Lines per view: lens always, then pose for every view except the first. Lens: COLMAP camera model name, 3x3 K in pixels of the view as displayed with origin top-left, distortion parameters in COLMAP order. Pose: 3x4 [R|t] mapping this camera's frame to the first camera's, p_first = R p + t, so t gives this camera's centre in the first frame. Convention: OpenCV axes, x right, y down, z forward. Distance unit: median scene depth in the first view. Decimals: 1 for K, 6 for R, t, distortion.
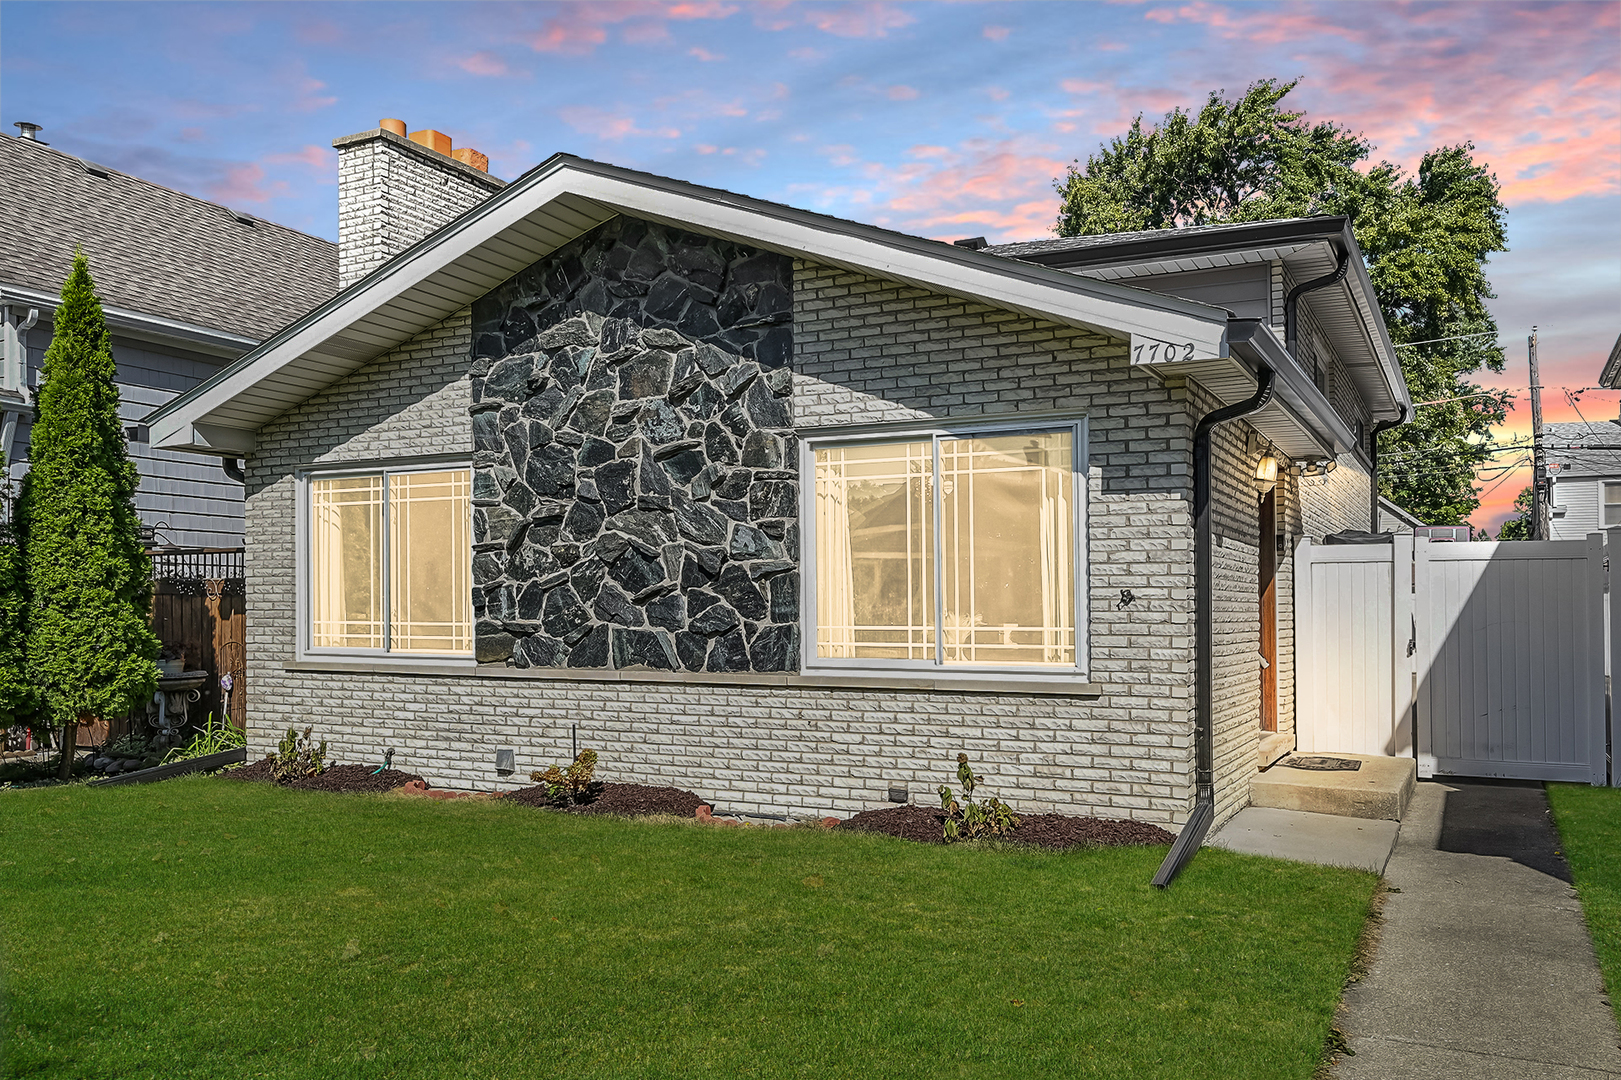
lens RADIAL K [[1300.3, 0, 811.3], [0, 1300.3, 545.7], [0, 0, 1]] dist [0.002792, 0.001249]
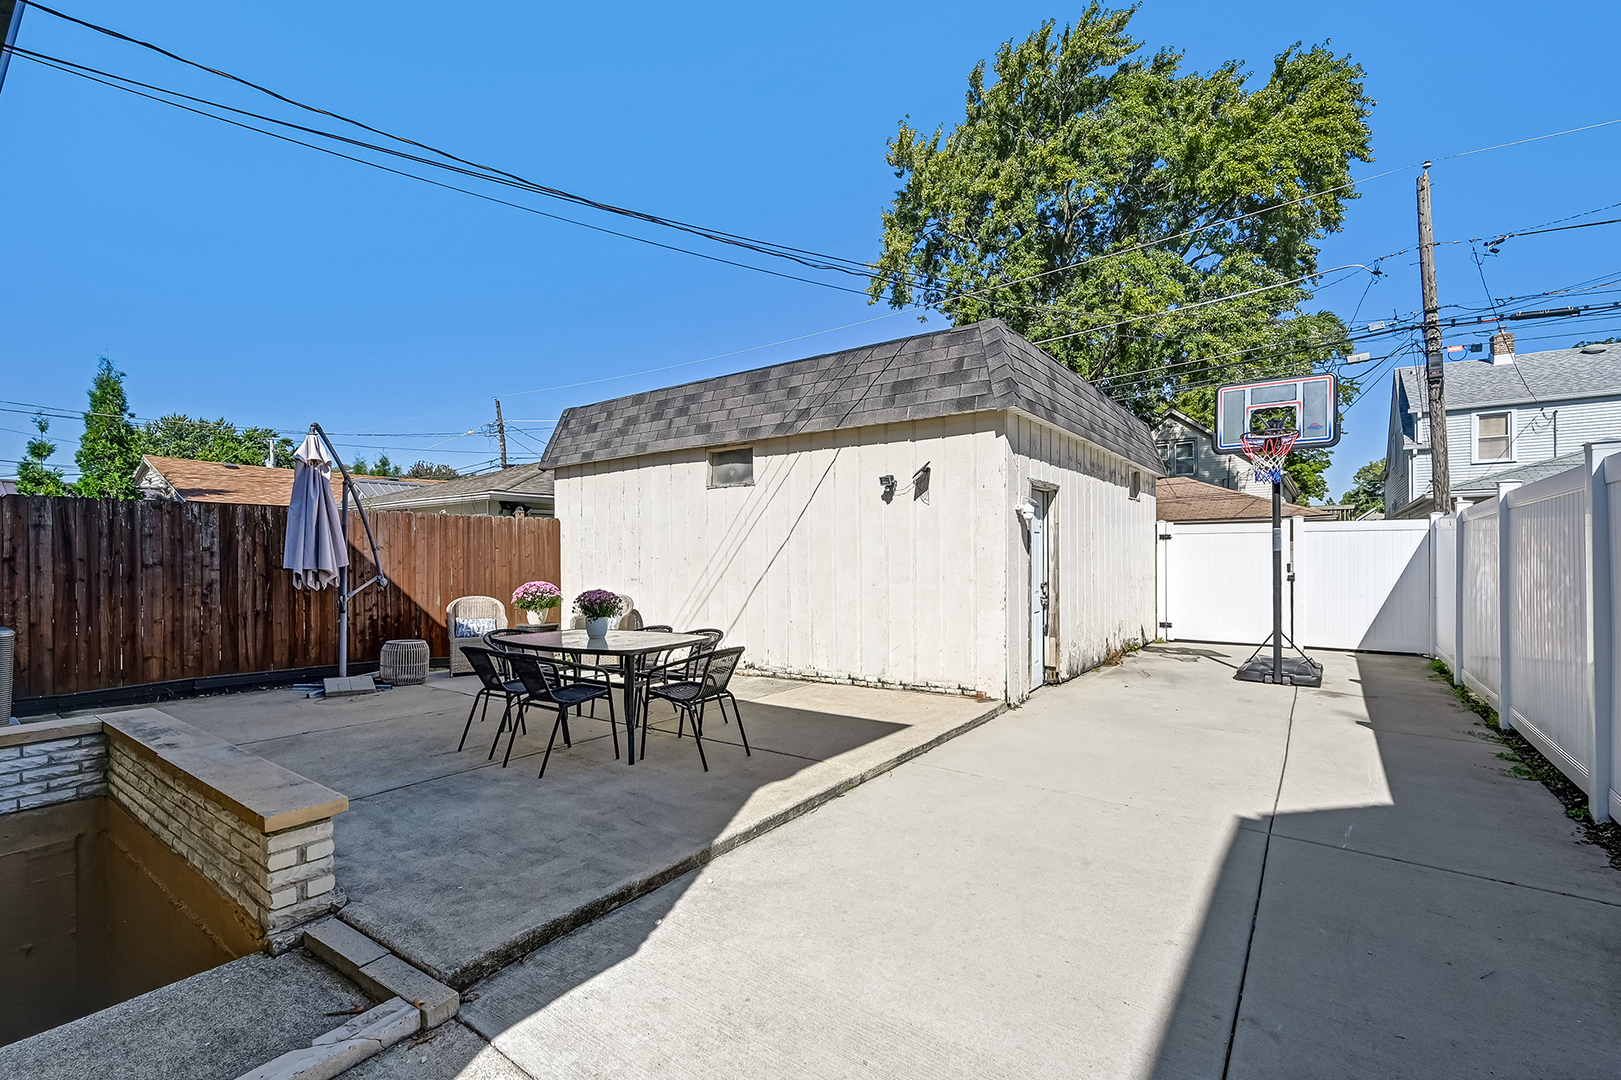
lens RADIAL K [[723.3, 0, 806.8], [0, 723.3, 546.7], [0, 0, 1]] dist [-0.001330, 0.001316]
pose [[0.988867, -0.009000, -0.148529, 0.230161], [0.014511, 0.999244, 0.036061, 0.024844], [0.148092, -0.037815, 0.988250, 0.459650]]
